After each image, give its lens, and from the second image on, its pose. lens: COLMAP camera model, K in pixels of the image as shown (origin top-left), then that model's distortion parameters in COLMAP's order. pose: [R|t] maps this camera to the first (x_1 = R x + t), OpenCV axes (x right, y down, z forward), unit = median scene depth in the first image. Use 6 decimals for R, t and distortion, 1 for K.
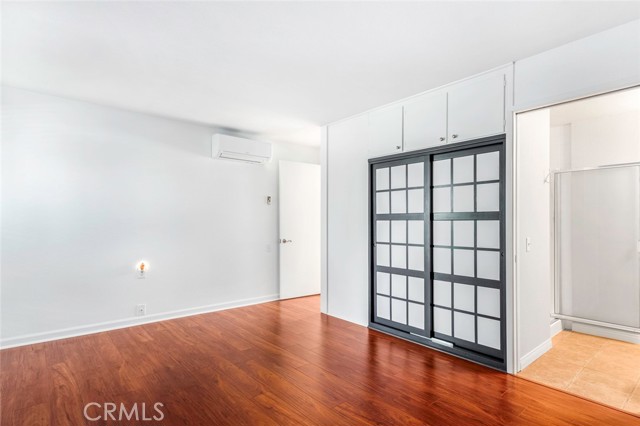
lens RADIAL K [[330.6, 0, 321.5], [0, 330.6, 216.9], [0, 0, 1]] dist [0.008292, 0.000446]
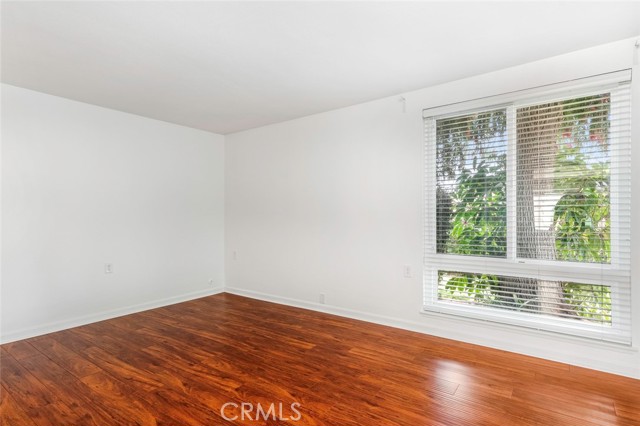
lens RADIAL K [[330.6, 0, 321.5], [0, 330.6, 216.9], [0, 0, 1]] dist [0.008292, 0.000446]
pose [[-0.974154, 0.002494, -0.225869, -0.141979], [0.006276, 0.999852, -0.016024, 0.026175], [0.225796, -0.017028, -0.974026, 1.398470]]
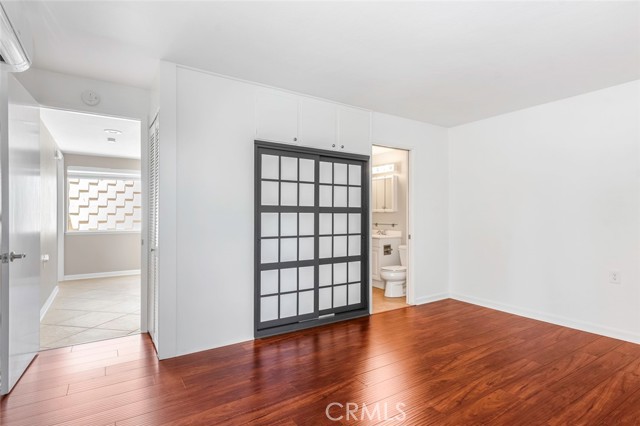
lens RADIAL K [[327.7, 0, 321.9], [0, 327.7, 210.8], [0, 0, 1]] dist [0.003332, 0.000341]
pose [[0.122774, 0.010427, 0.992380, -0.755789], [-0.019933, 0.999769, -0.008039, 0.010821], [-0.992234, -0.018794, 0.122953, 0.825582]]
